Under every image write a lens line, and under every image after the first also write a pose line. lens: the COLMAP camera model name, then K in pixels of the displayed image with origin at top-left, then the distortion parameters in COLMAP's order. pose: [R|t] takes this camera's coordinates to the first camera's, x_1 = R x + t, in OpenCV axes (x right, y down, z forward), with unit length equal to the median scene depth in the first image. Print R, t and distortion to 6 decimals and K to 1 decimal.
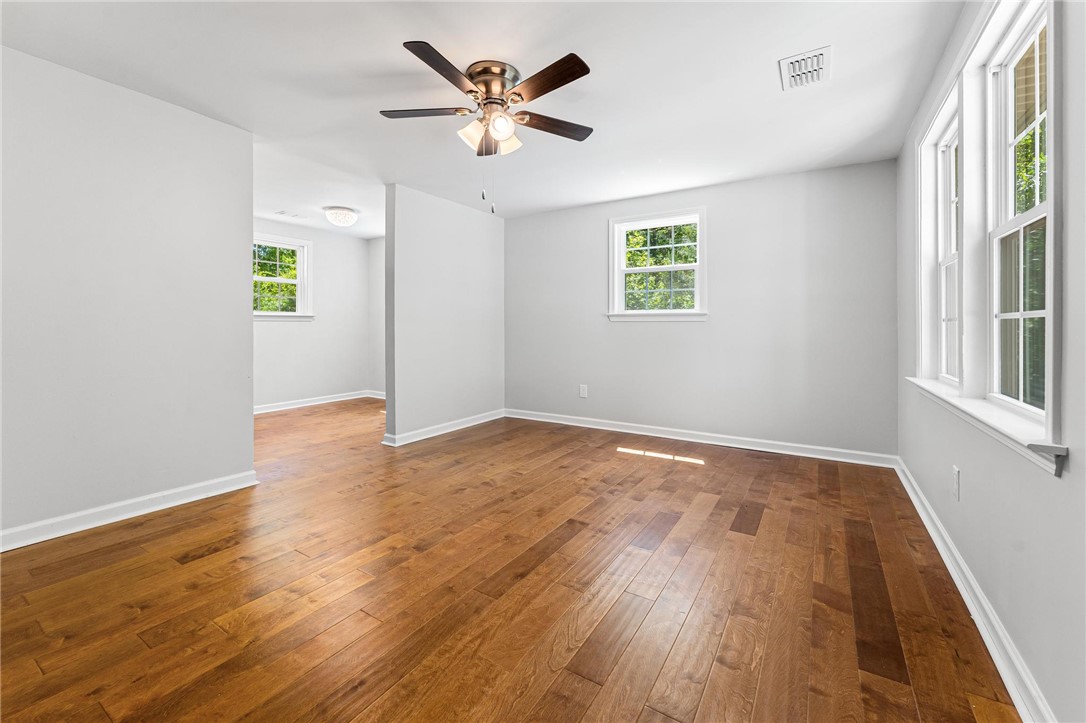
lens RADIAL K [[442.1, 0, 543.1], [0, 442.1, 328.5], [0, 0, 1]] dist [-0.000596, 0.000169]
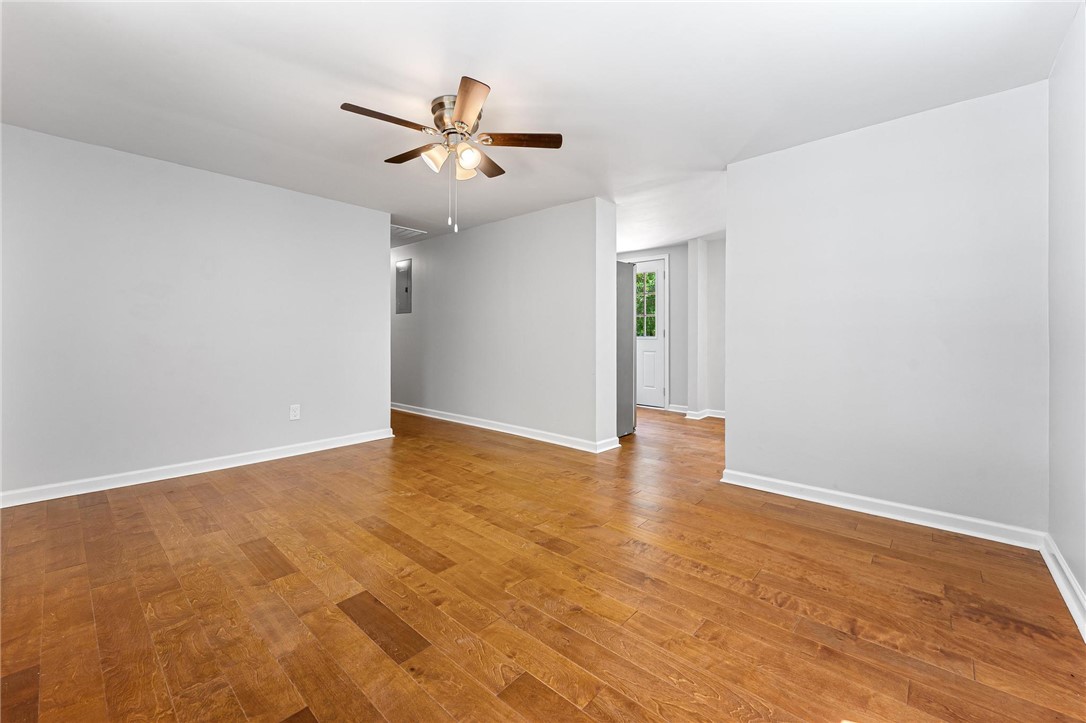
lens RADIAL K [[442.1, 0, 543.1], [0, 442.1, 328.5], [0, 0, 1]] dist [-0.000596, 0.000169]
pose [[-0.169396, -0.025820, -0.985210, 0.839854], [-0.009066, 0.999655, -0.024639, 0.009343], [0.985506, 0.004758, -0.169572, 1.265889]]
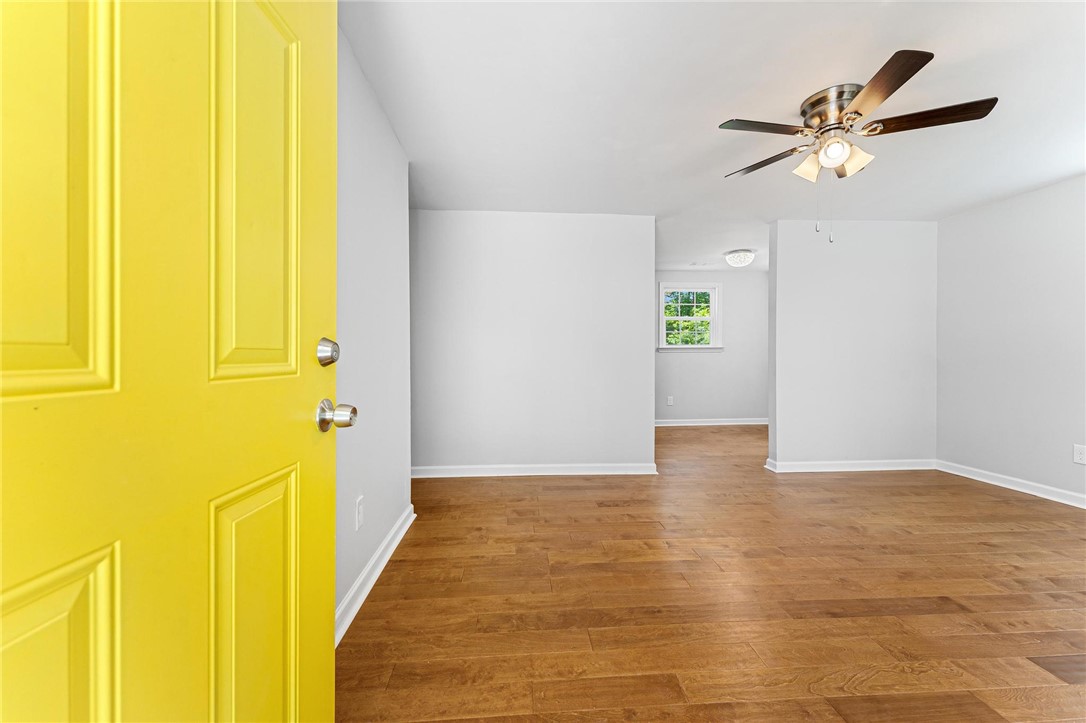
lens RADIAL K [[429.3, 0, 548.2], [0, 429.3, 357.4], [0, 0, 1]] dist [-0.000045, 0.000062]
pose [[0.590930, 0.001766, -0.806721, 0.257736], [-0.001000, 0.999998, 0.001456, -0.008755], [0.806722, -0.000054, 0.590931, -0.054413]]
